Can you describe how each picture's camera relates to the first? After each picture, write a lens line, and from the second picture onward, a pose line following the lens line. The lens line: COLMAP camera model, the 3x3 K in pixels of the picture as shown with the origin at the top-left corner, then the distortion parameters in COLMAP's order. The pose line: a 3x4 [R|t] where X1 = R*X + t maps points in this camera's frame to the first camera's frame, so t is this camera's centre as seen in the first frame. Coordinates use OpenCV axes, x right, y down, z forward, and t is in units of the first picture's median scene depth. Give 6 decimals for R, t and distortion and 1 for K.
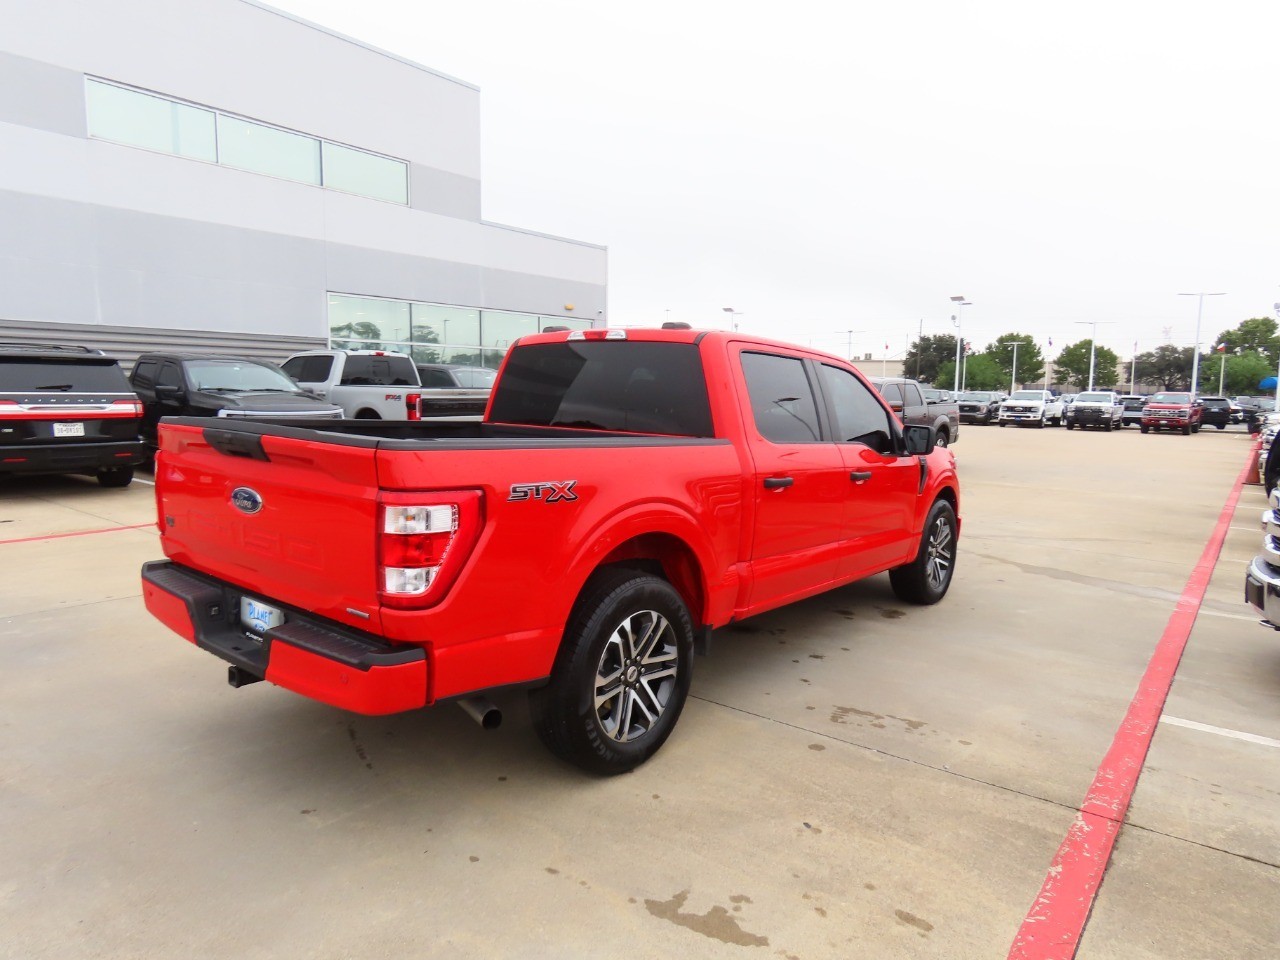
lens RADIAL K [[828.0, 0, 640.0], [0, 828.0, 480.0], [0, 0, 1]] dist [-0.006940, 0.001355]
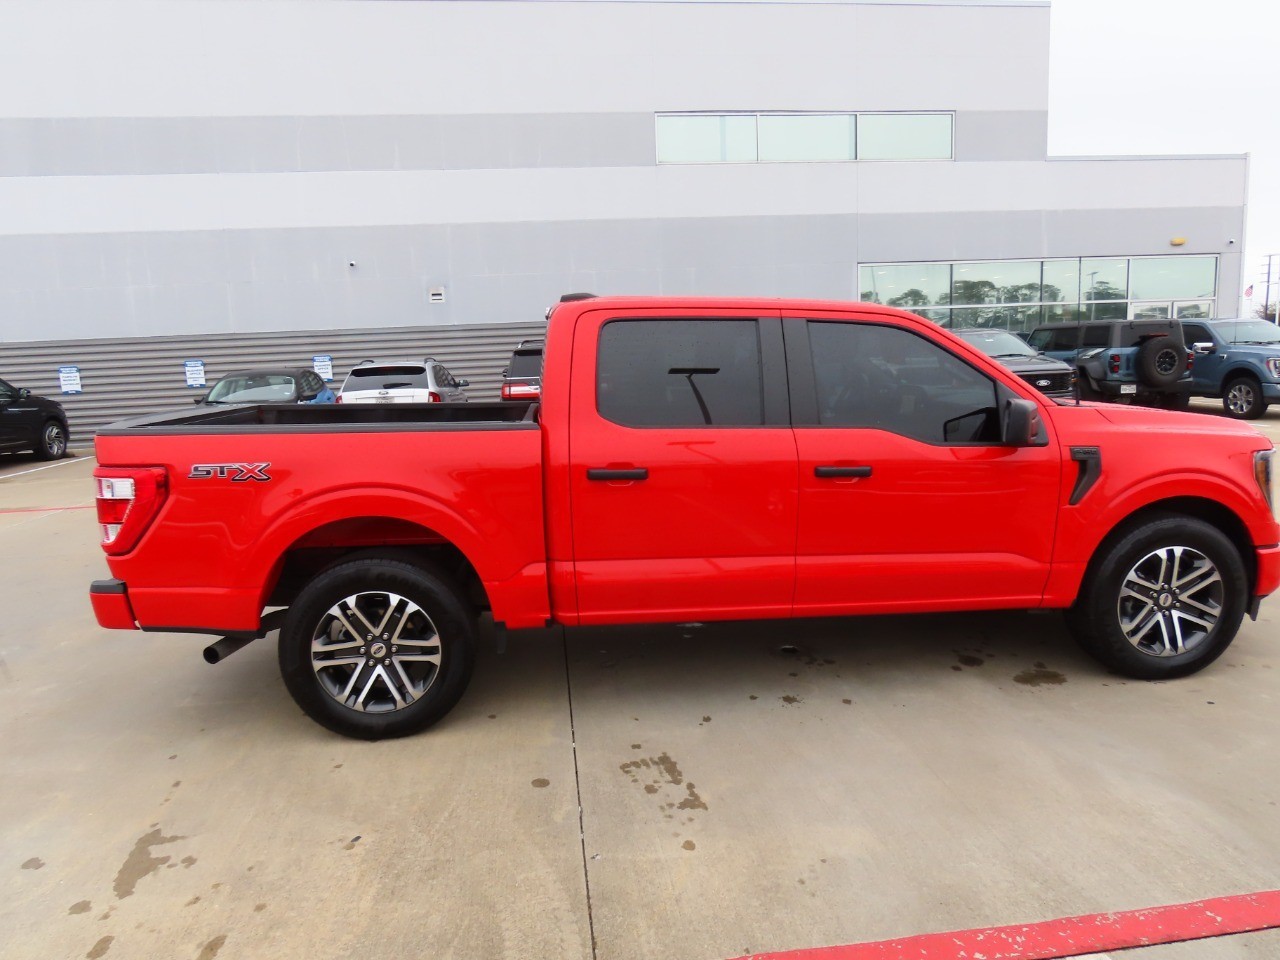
lens RADIAL K [[820.3, 0, 640.0], [0, 820.3, 480.0], [0, 0, 1]] dist [-0.004880, 0.000696]
pose [[0.698285, 0.061416, -0.713180, 0.989072], [-0.030925, 0.997971, 0.055661, -0.050123], [0.715152, -0.016812, 0.698767, 0.538939]]
